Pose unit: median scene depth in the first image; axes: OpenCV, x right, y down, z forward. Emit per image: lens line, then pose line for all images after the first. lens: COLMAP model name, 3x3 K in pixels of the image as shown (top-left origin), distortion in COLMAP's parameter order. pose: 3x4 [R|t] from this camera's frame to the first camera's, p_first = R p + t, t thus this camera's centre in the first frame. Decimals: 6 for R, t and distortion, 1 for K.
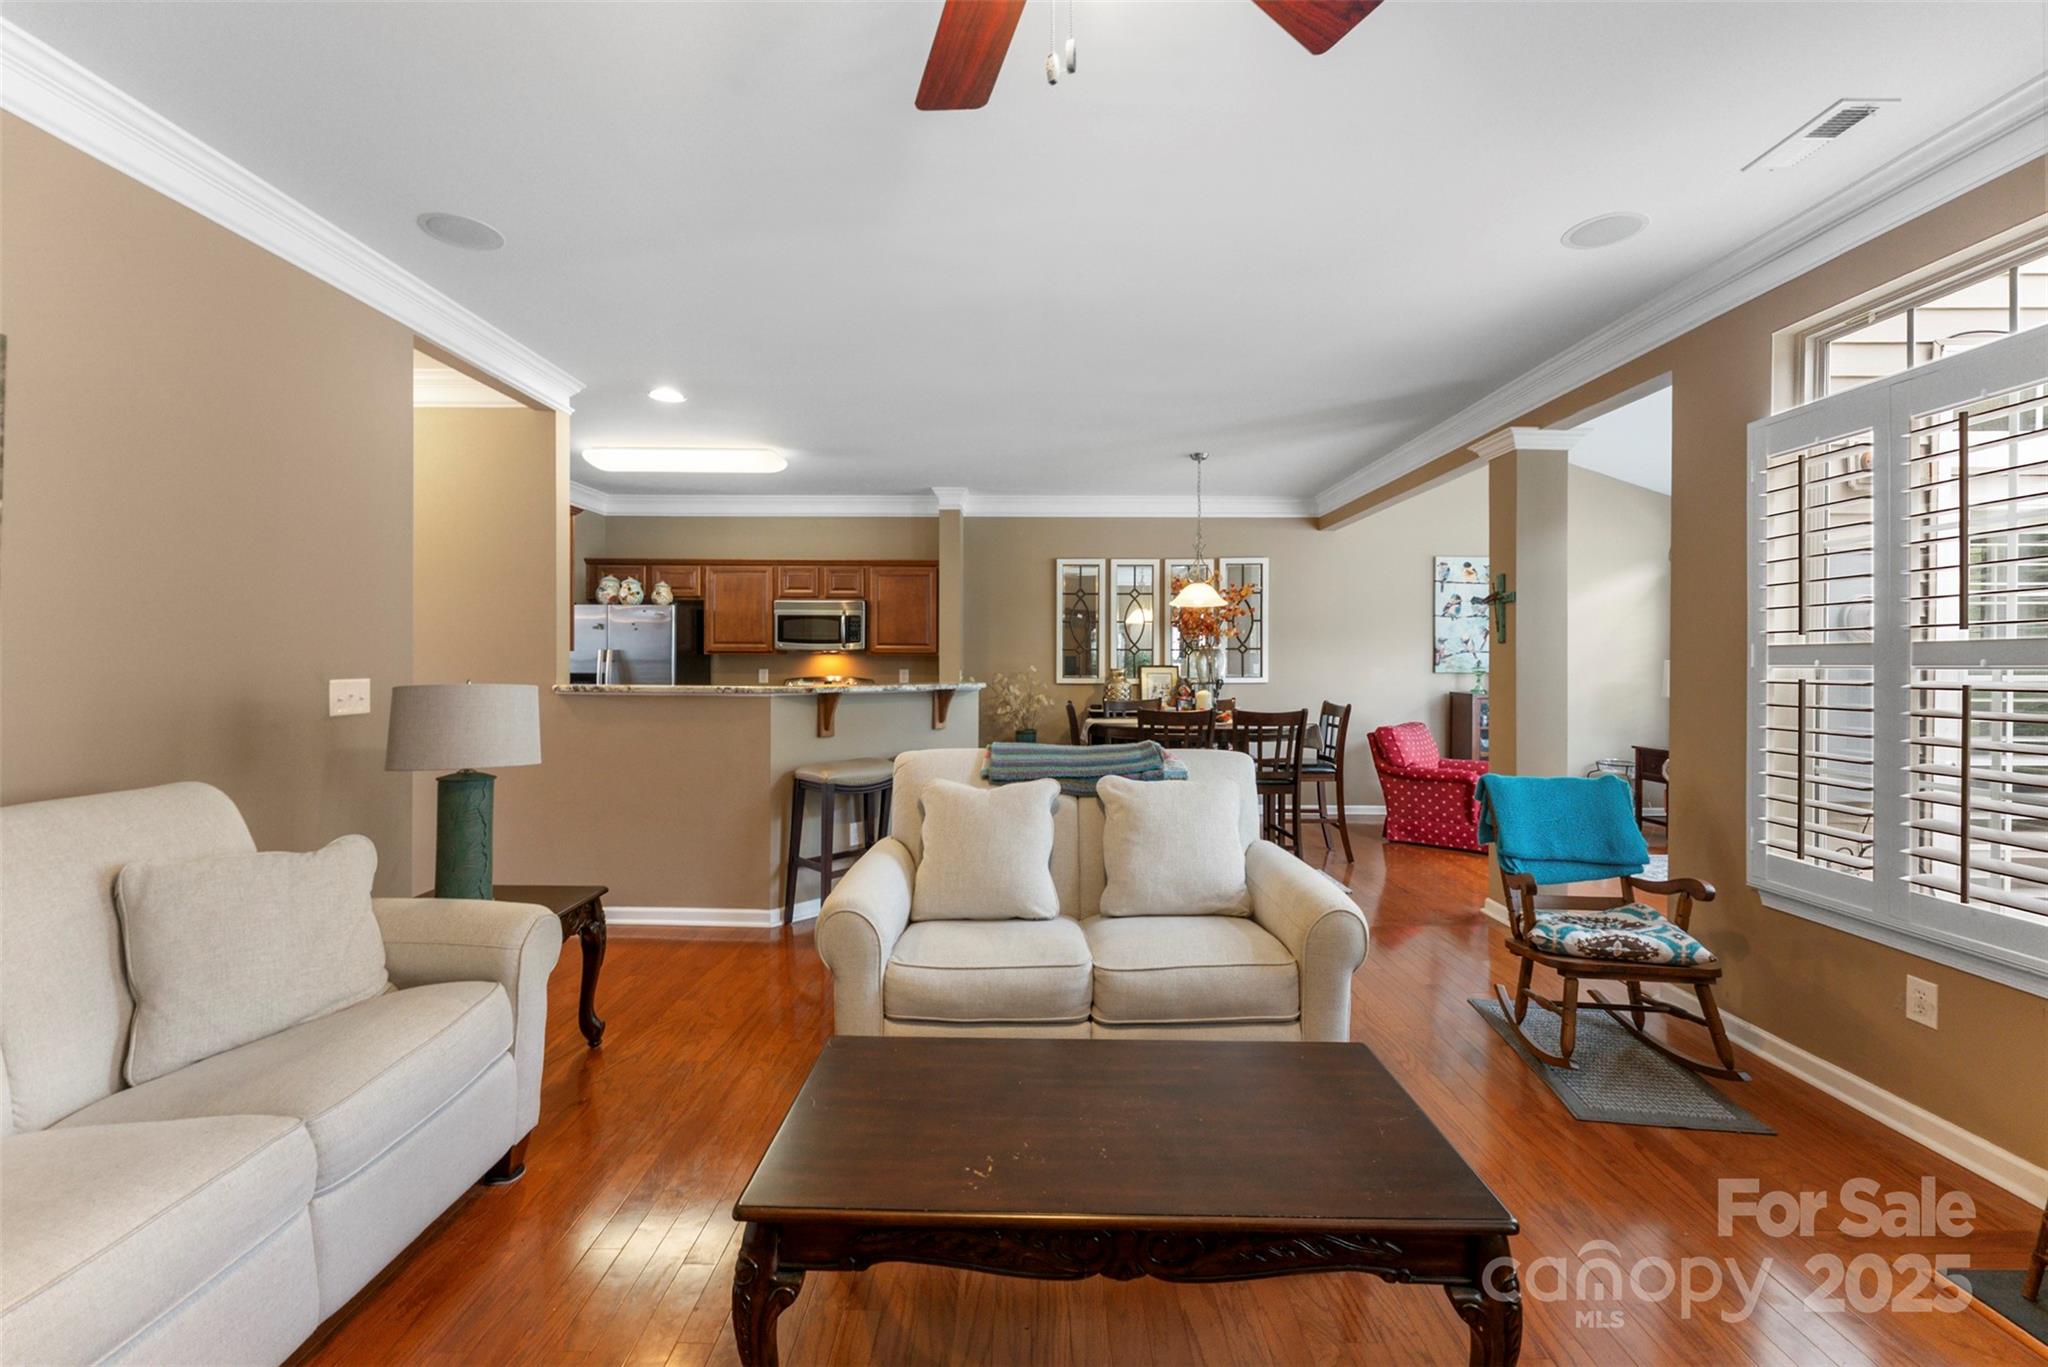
lens RADIAL K [[821.4, 0, 1027.7], [0, 821.4, 664.6], [0, 0, 1]] dist [-0.000760, -0.000171]
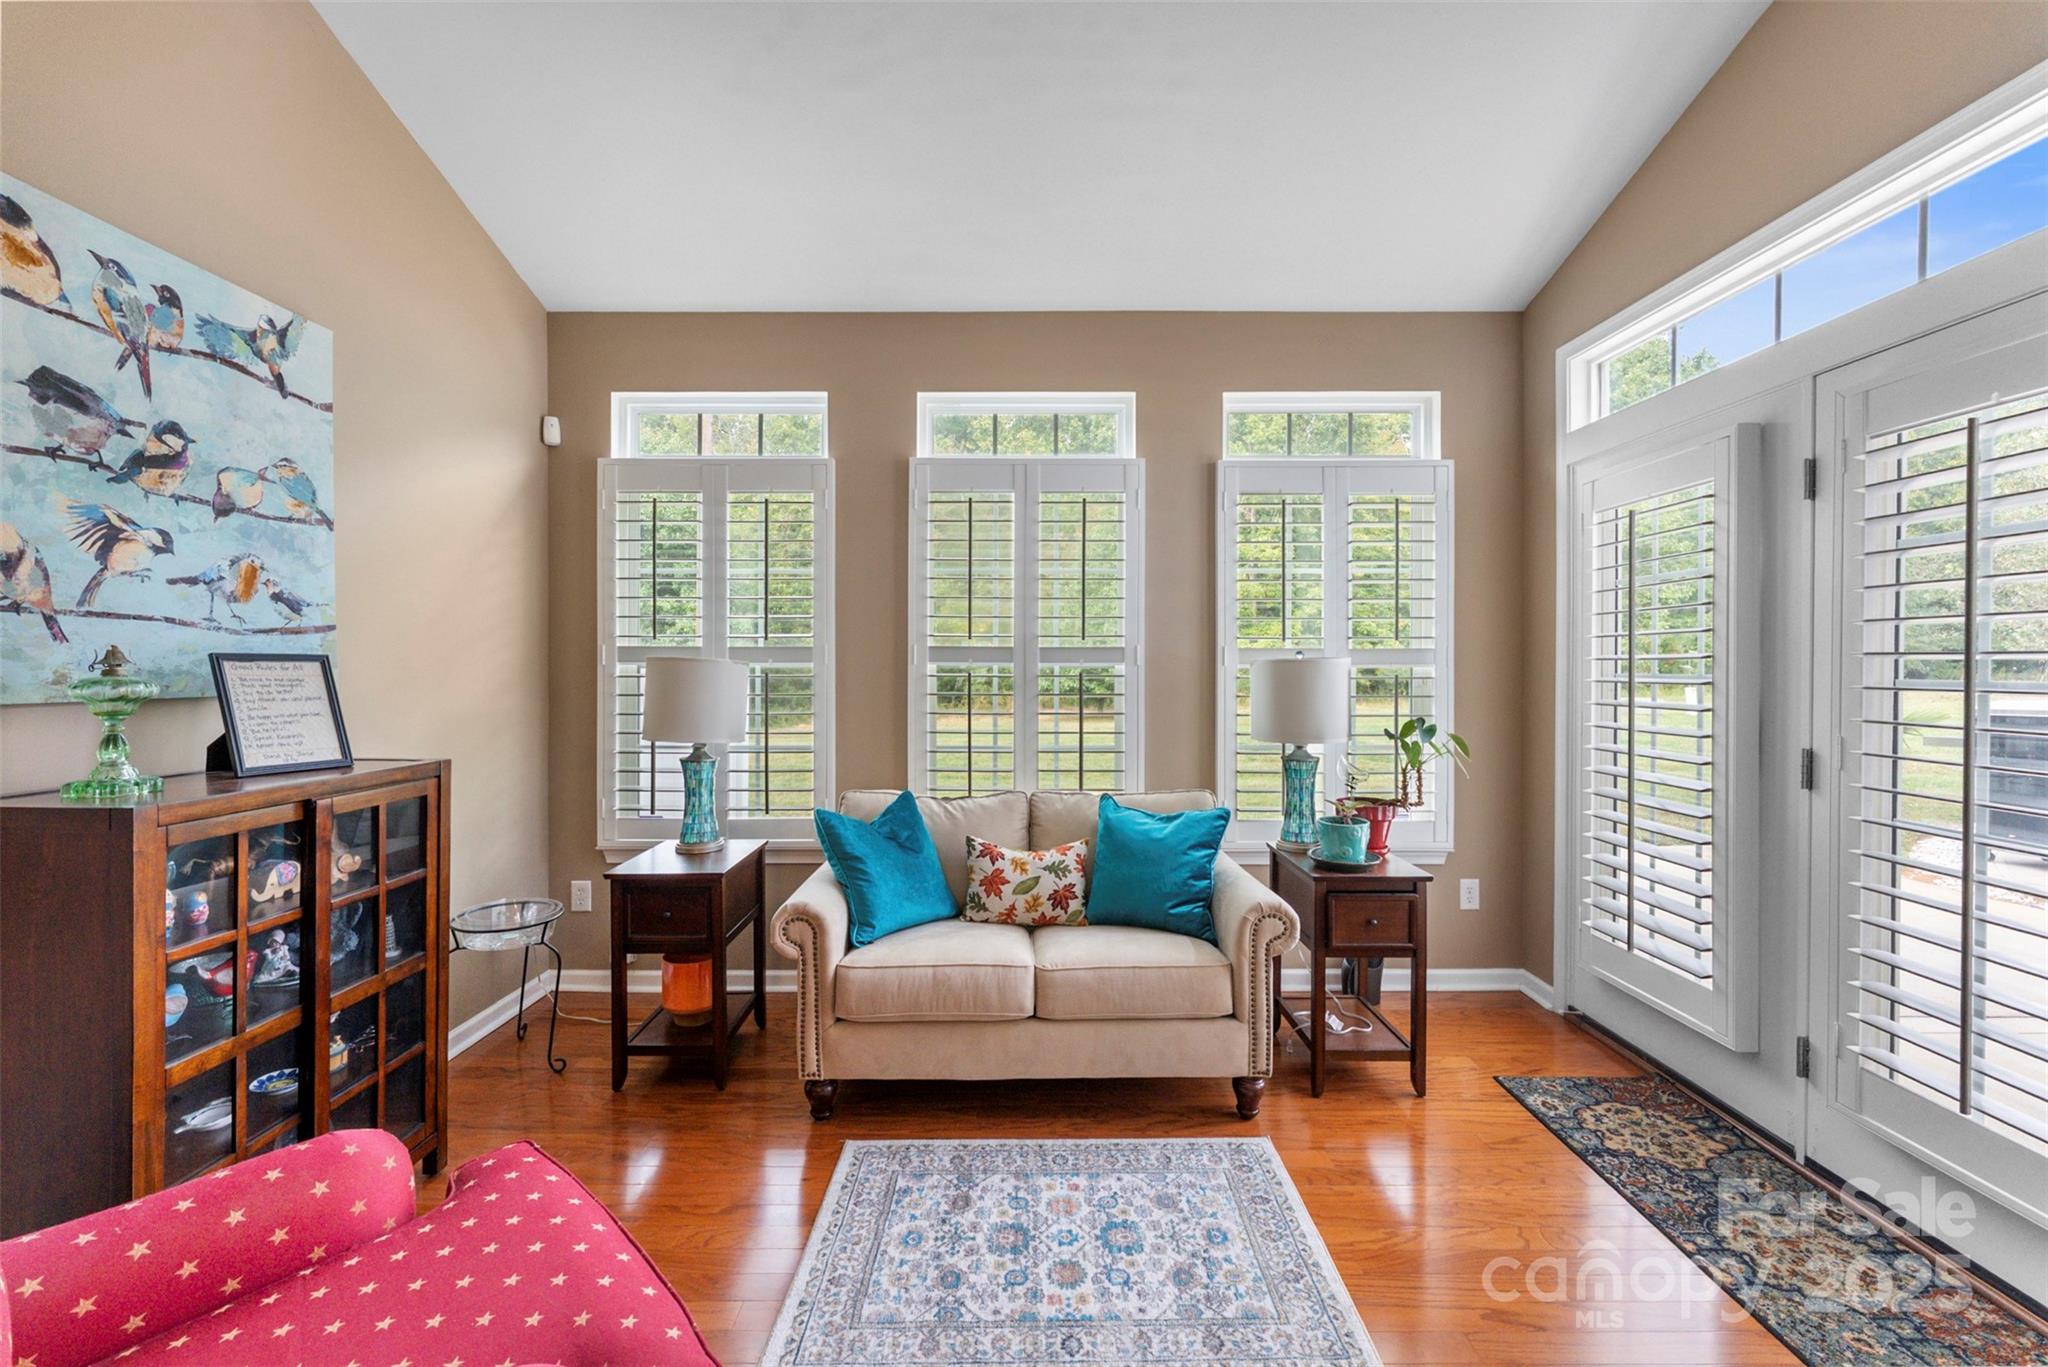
lens RADIAL K [[821.4, 0, 1024.0], [0, 821.4, 670.9], [0, 0, 1]] dist [-0.000760, -0.000171]
pose [[-0.003113, -0.009167, 0.999953, 0.333493], [0.007957, 0.999926, 0.009192, 0.001438], [-0.999964, 0.007985, -0.003039, 0.773123]]
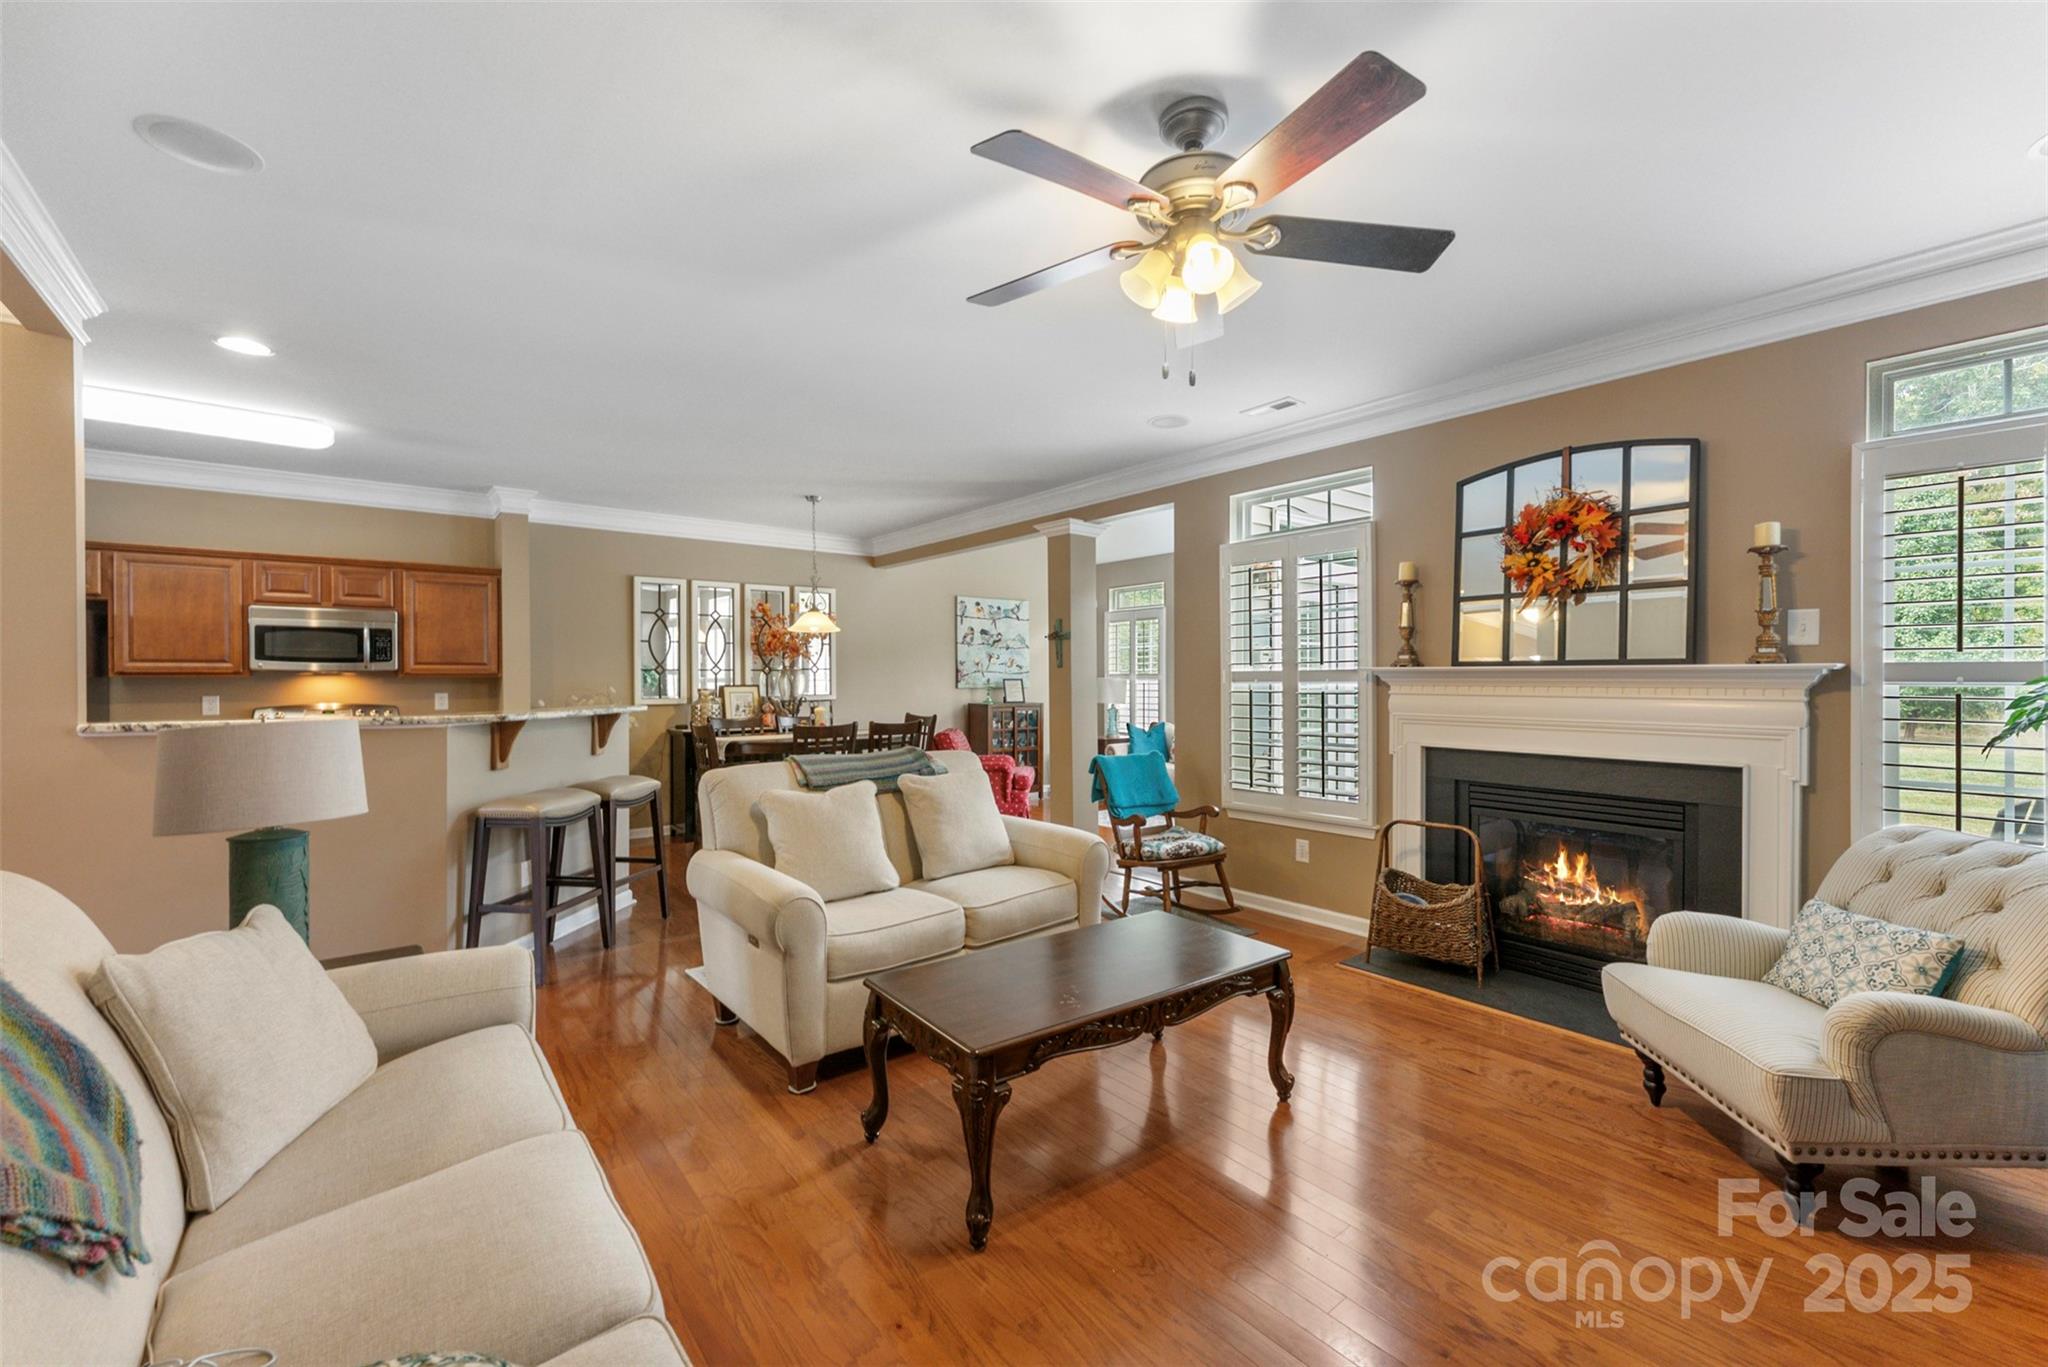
lens RADIAL K [[821.4, 0, 1021.3], [0, 821.4, 684.8], [0, 0, 1]] dist [-0.000760, -0.000171]
pose [[0.775220, -0.011489, 0.631587, -0.236440], [0.008432, 0.999934, 0.007841, -0.004783], [-0.631635, -0.000753, 0.775266, -0.039738]]
